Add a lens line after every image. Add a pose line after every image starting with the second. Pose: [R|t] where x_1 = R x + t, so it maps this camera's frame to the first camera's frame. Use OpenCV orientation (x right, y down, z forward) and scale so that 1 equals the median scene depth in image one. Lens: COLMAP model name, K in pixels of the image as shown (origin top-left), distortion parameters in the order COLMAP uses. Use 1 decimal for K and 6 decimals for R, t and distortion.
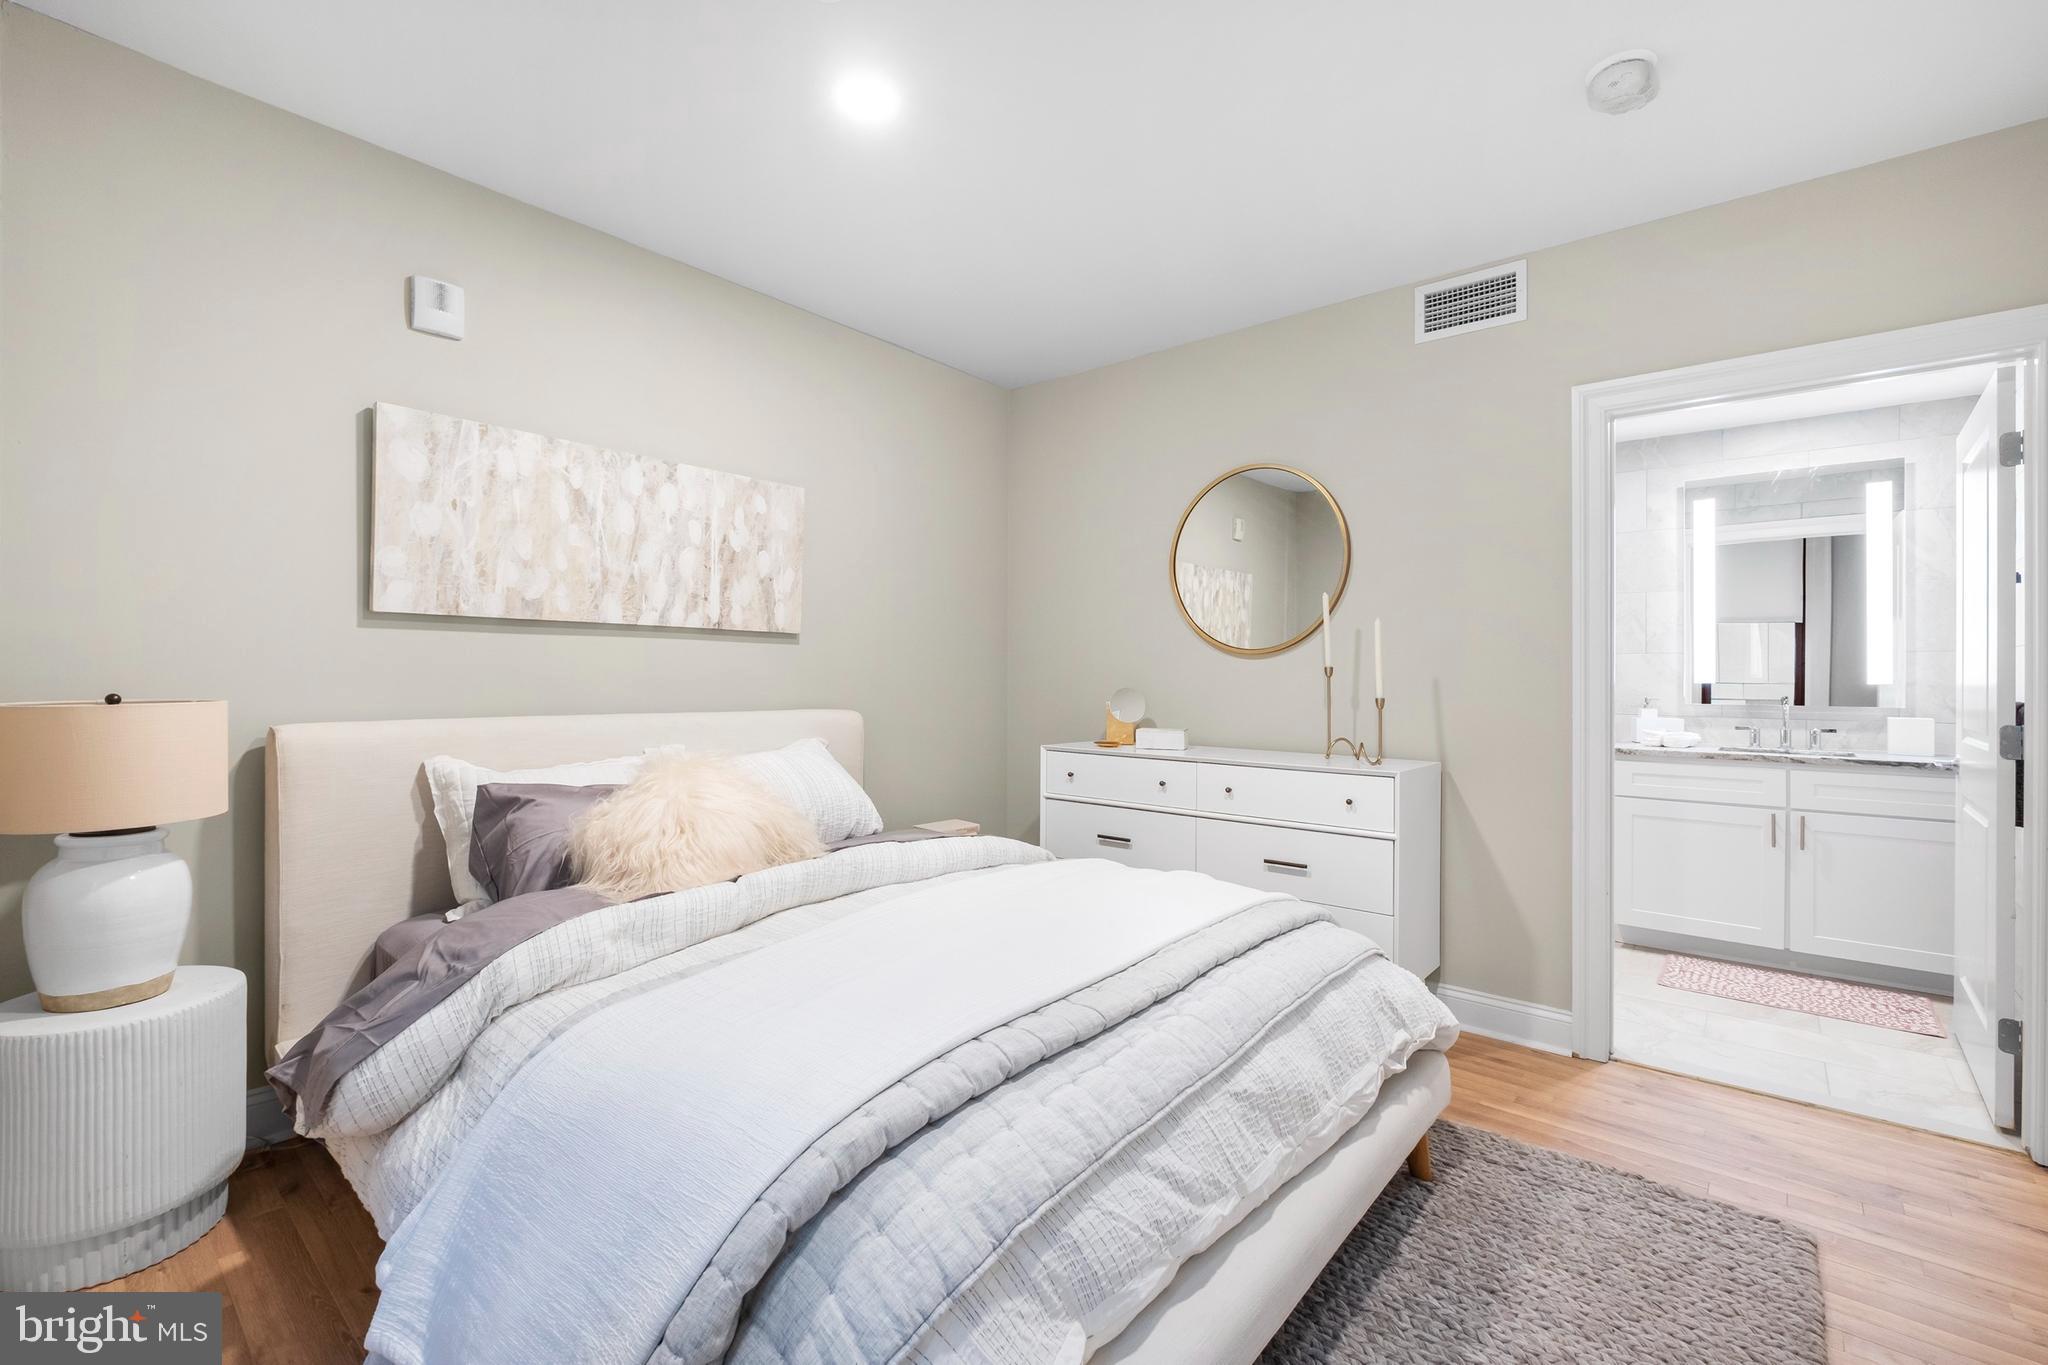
lens RADIAL K [[903.3, 0, 1012.5], [0, 903.3, 670.7], [0, 0, 1]] dist [0.000500, -0.003721]
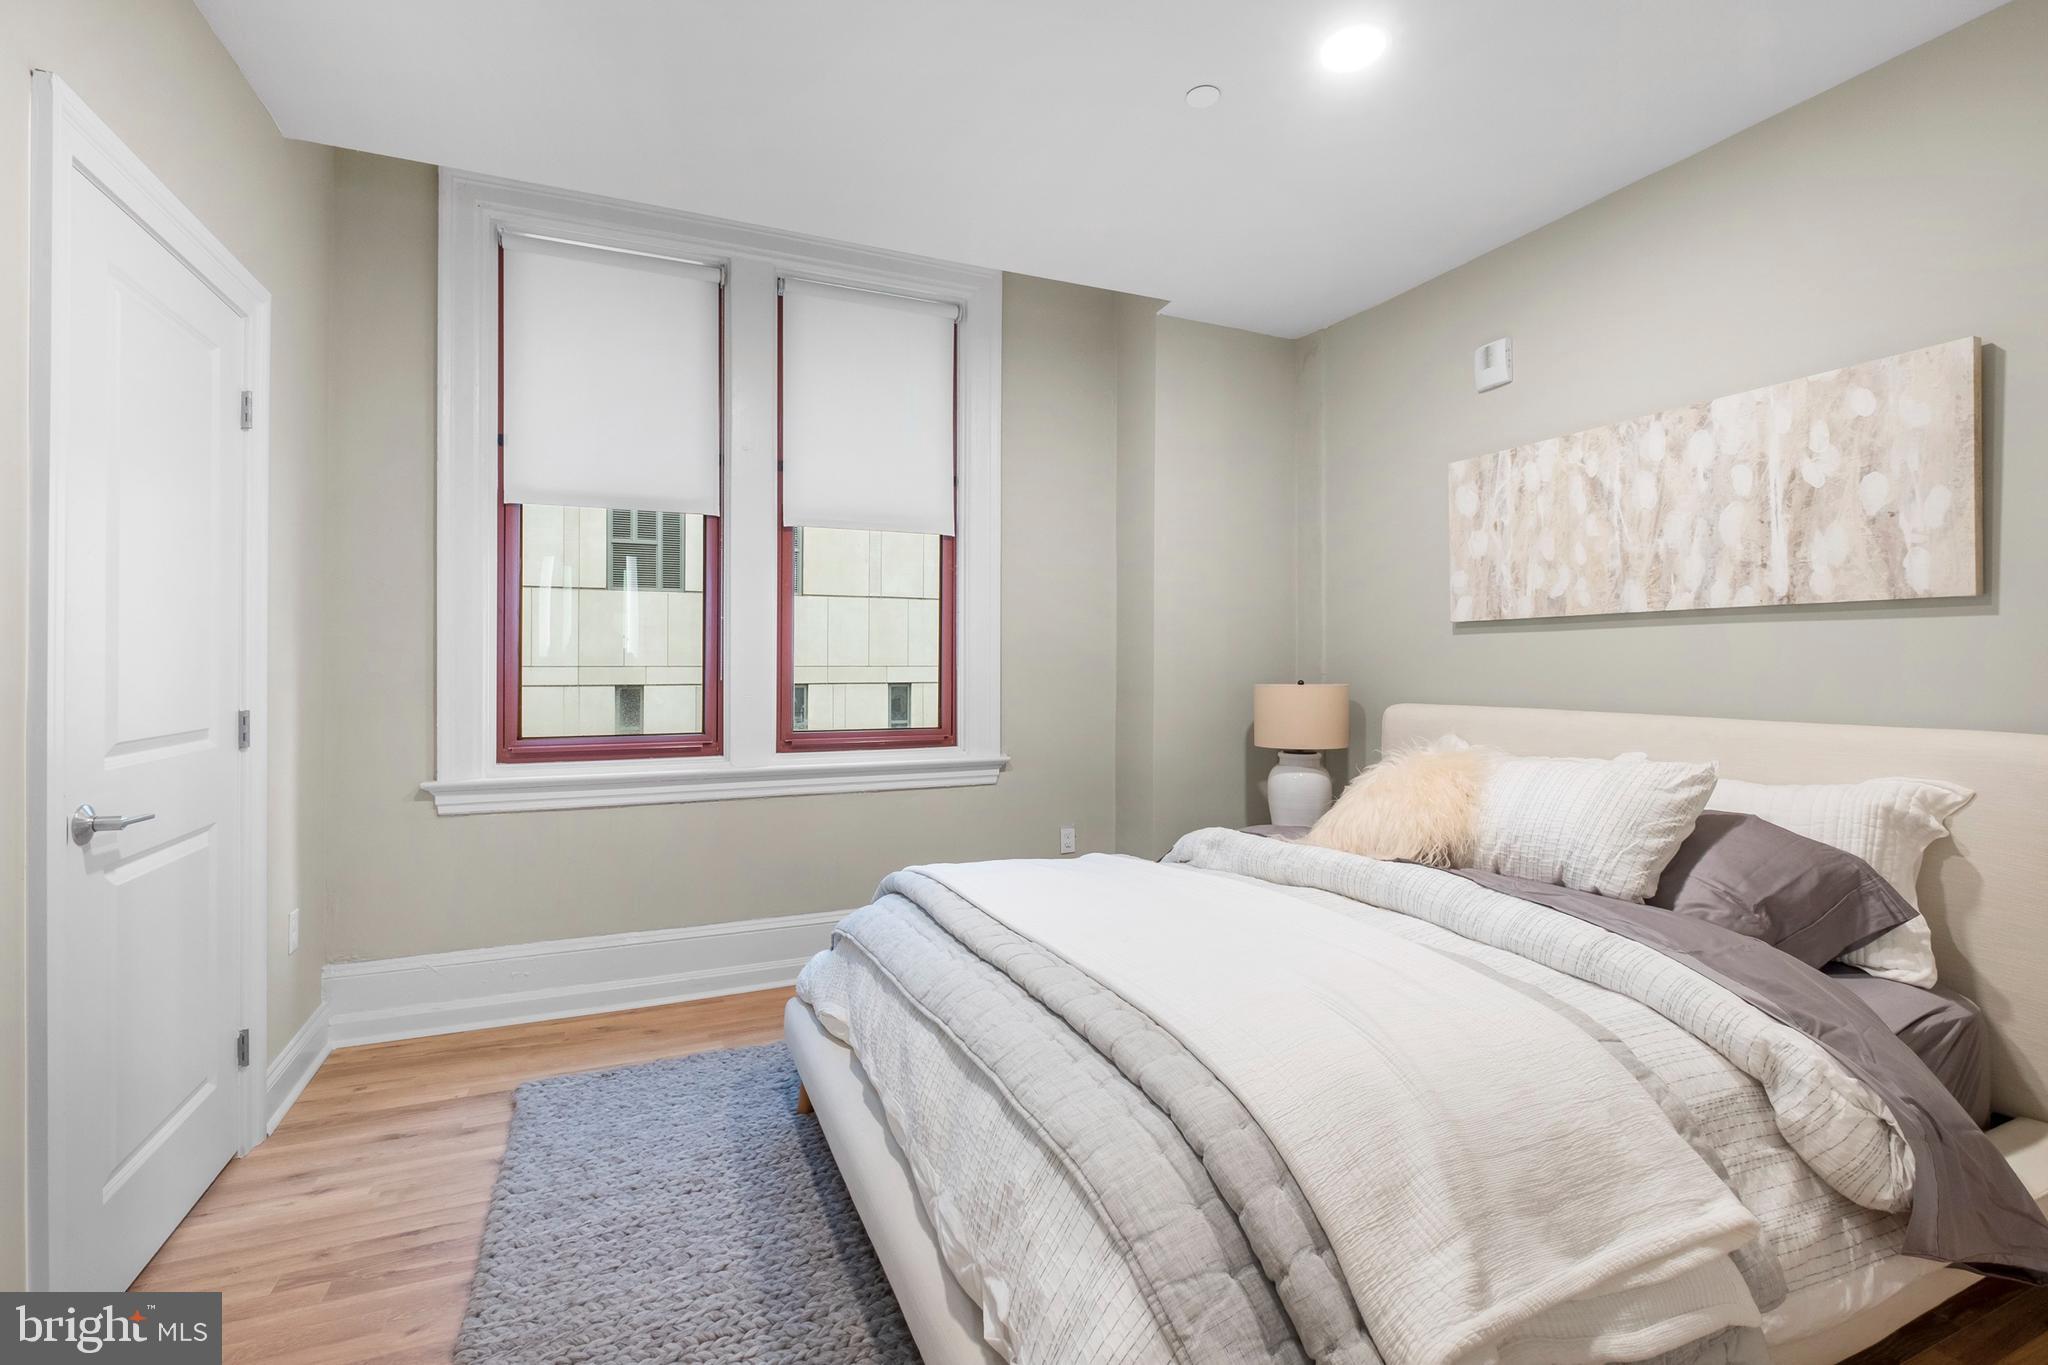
lens RADIAL K [[903.3, 0, 1013.0], [0, 903.3, 653.9], [0, 0, 1]] dist [0.000500, -0.003721]
pose [[-0.449548, -0.023303, -0.892952, 0.643347], [-0.001605, 0.999679, -0.025281, 0.012778], [0.893255, -0.009932, -0.449441, 0.865527]]
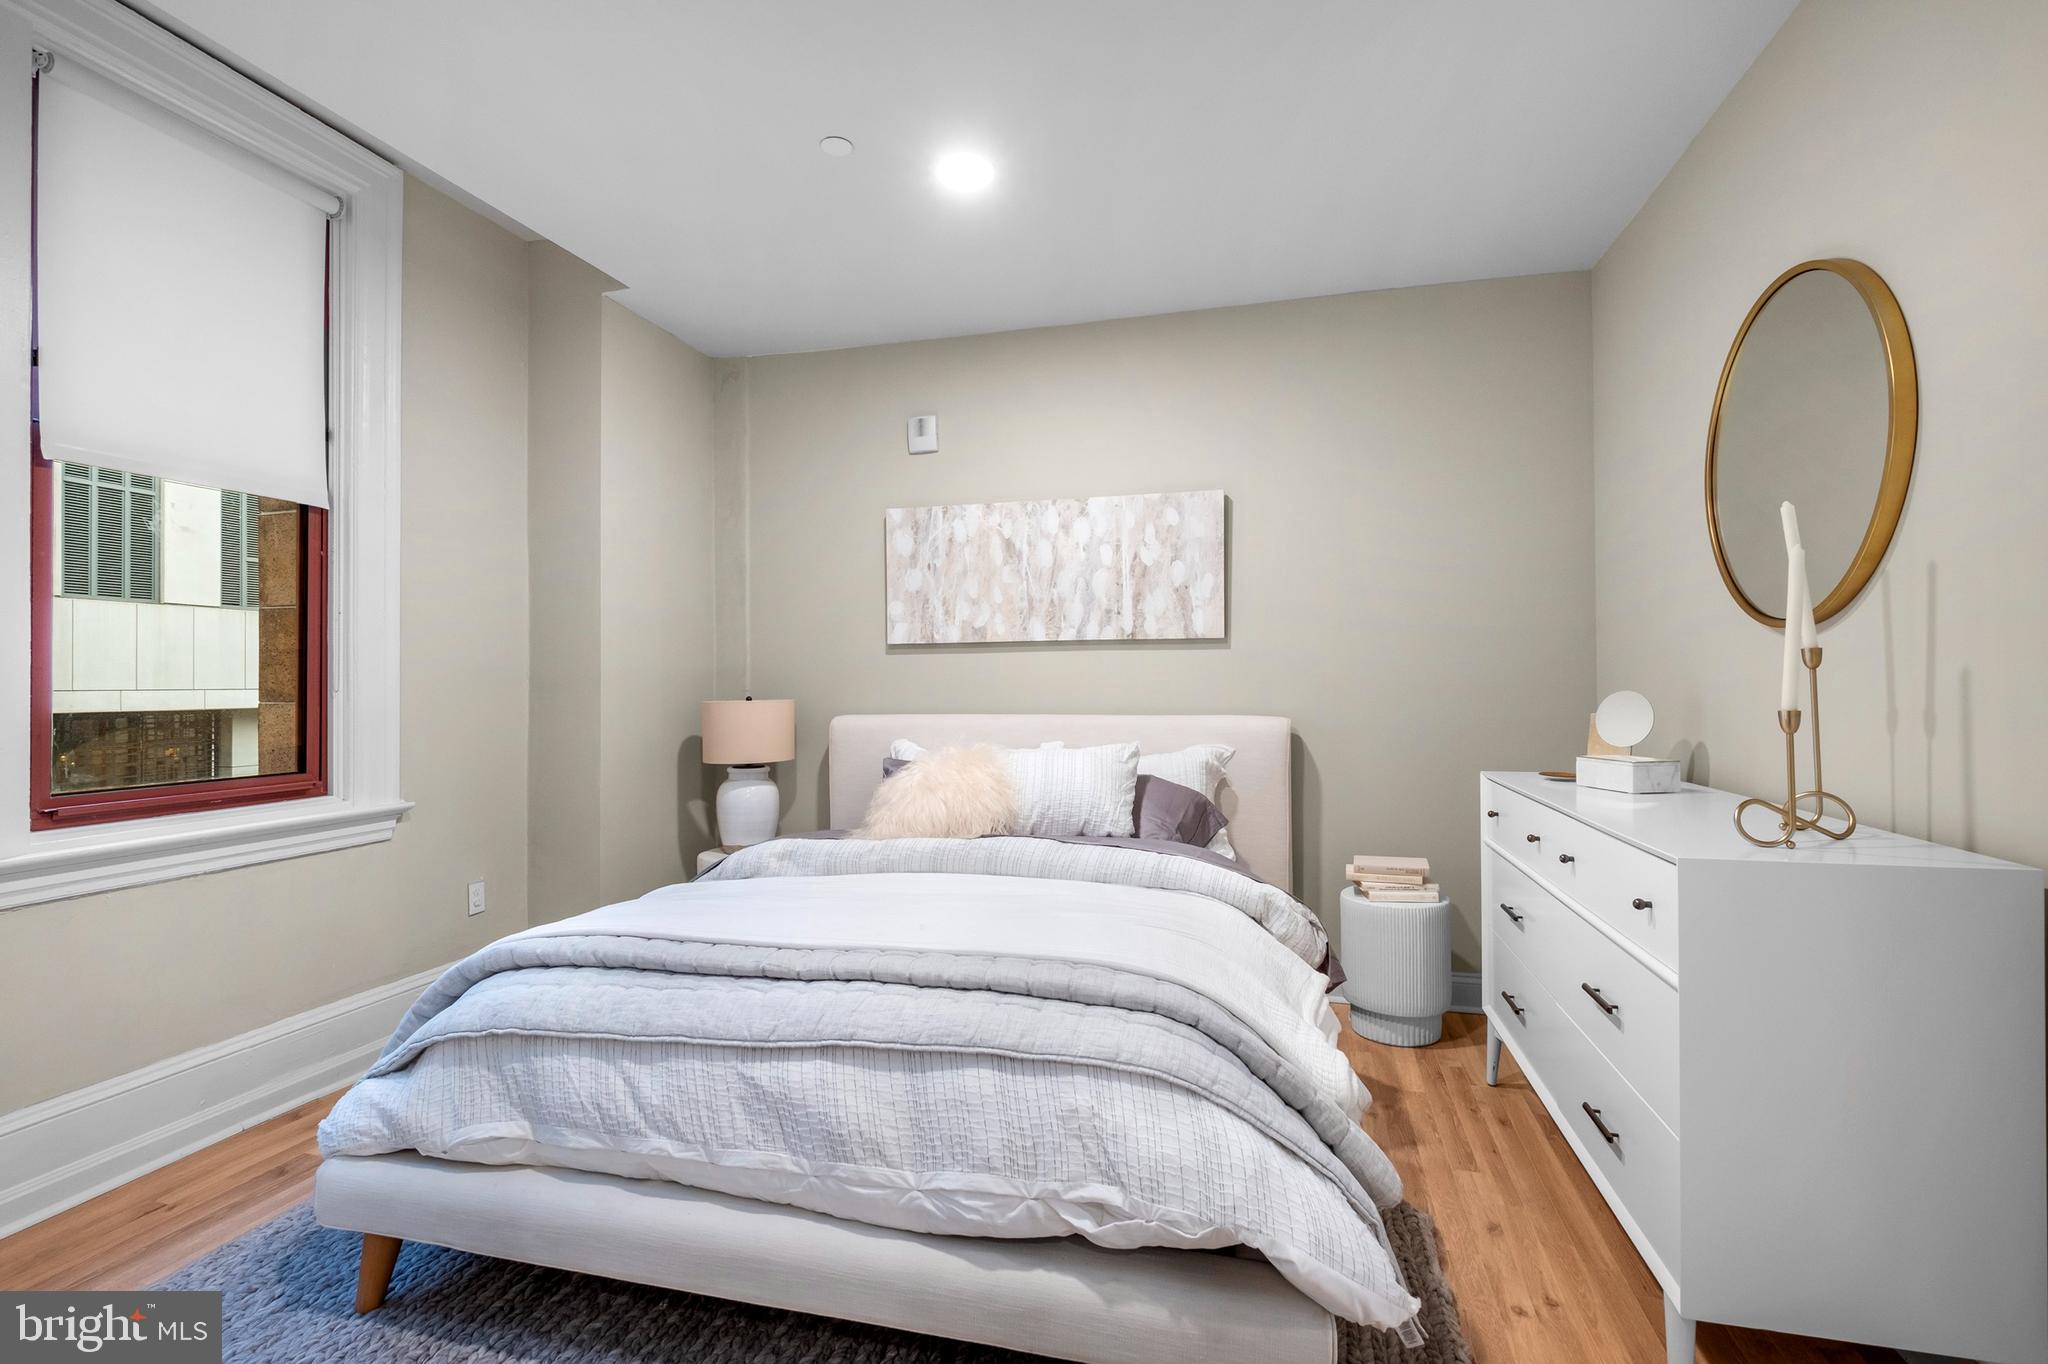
lens RADIAL K [[952.6, 0, 1015.0], [0, 952.6, 667.6], [0, 0, 1]] dist [-0.001435, -0.001792]
pose [[0.417946, -0.028505, -0.908025, 0.736008], [0.017232, 0.999577, -0.023447, 0.014205], [0.908309, -0.005847, 0.418260, 0.435452]]
